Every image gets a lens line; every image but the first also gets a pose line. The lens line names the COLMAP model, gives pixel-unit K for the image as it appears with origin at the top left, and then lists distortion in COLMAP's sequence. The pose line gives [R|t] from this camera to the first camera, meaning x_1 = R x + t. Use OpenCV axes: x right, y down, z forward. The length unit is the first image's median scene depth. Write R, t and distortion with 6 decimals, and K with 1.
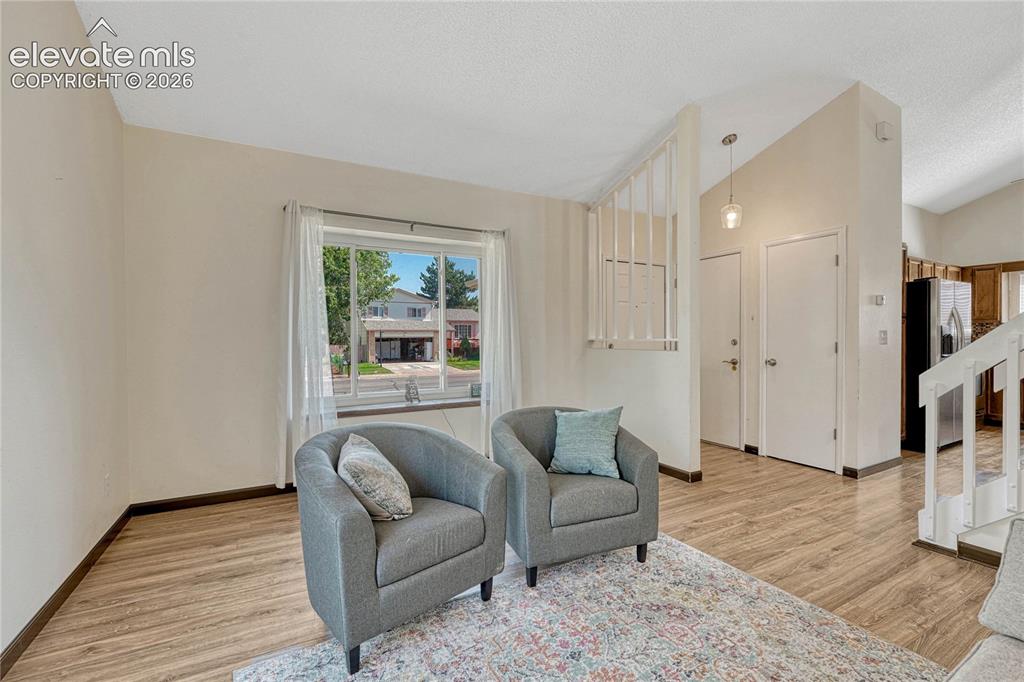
lens RADIAL K [[436.5, 0, 513.1], [0, 436.5, 338.6], [0, 0, 1]] dist [-0.003532, 0.000097]
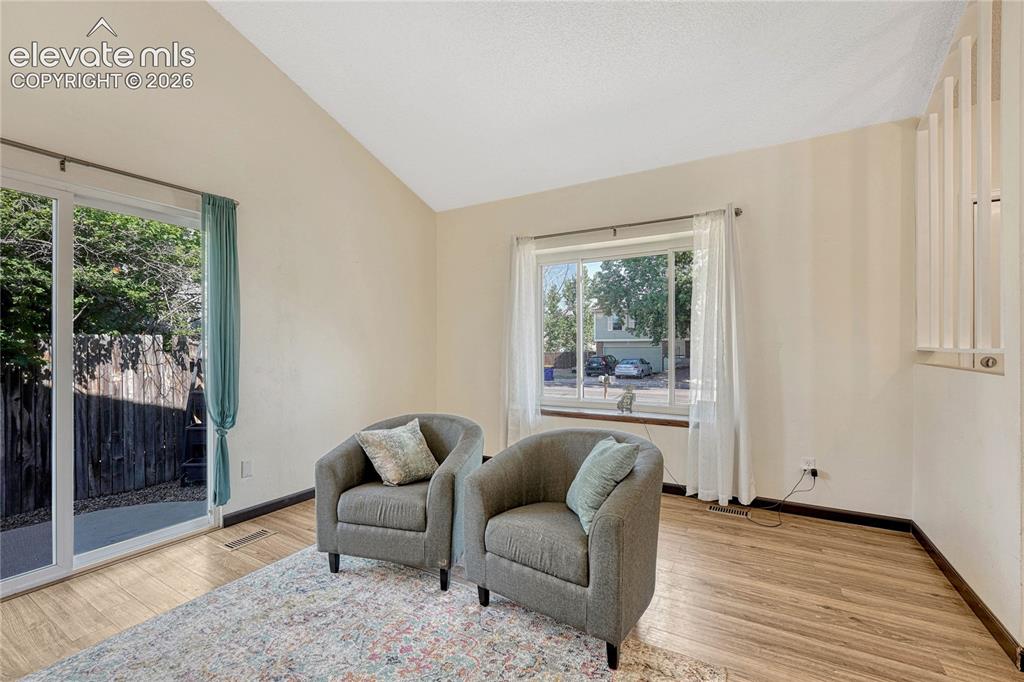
lens RADIAL K [[436.5, 0, 510.4], [0, 436.5, 342.3], [0, 0, 1]] dist [-0.003532, 0.000097]
pose [[0.518951, -0.000359, -0.854804, 0.767095], [-0.002301, 0.999996, -0.001817, -0.009362], [0.854801, 0.002910, 0.518948, 0.467647]]
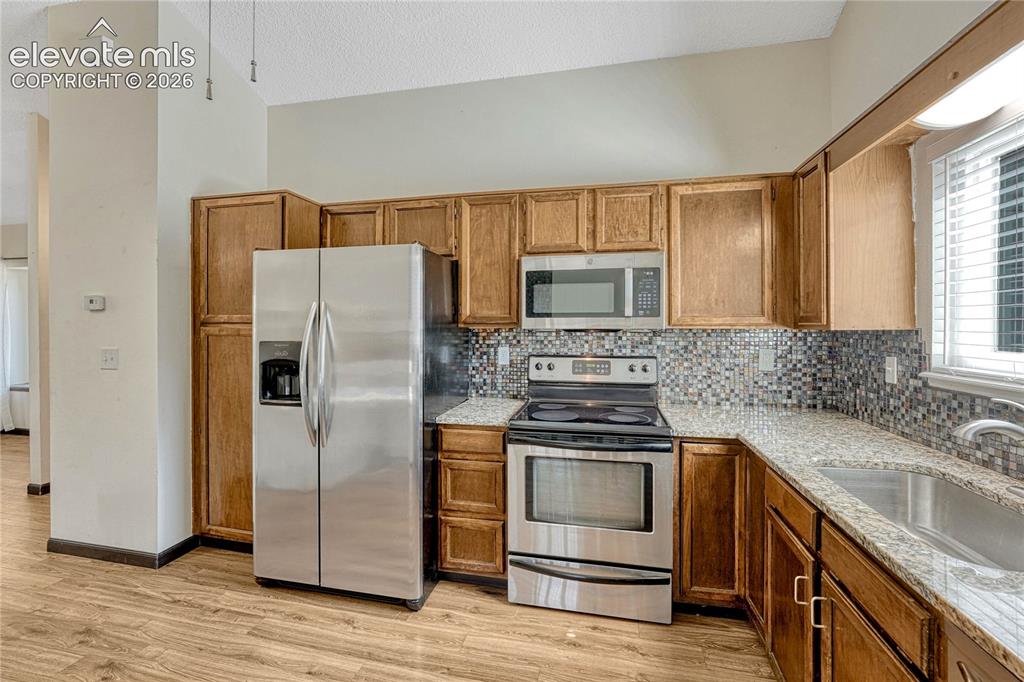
lens RADIAL K [[436.5, 0, 511.2], [0, 436.5, 331.0], [0, 0, 1]] dist [-0.003532, 0.000097]
pose [[0.750847, 0.006453, -0.660444, 2.779607], [-0.006477, 0.999976, 0.002407, -0.084540], [0.660444, 0.002470, 0.750871, 1.461616]]
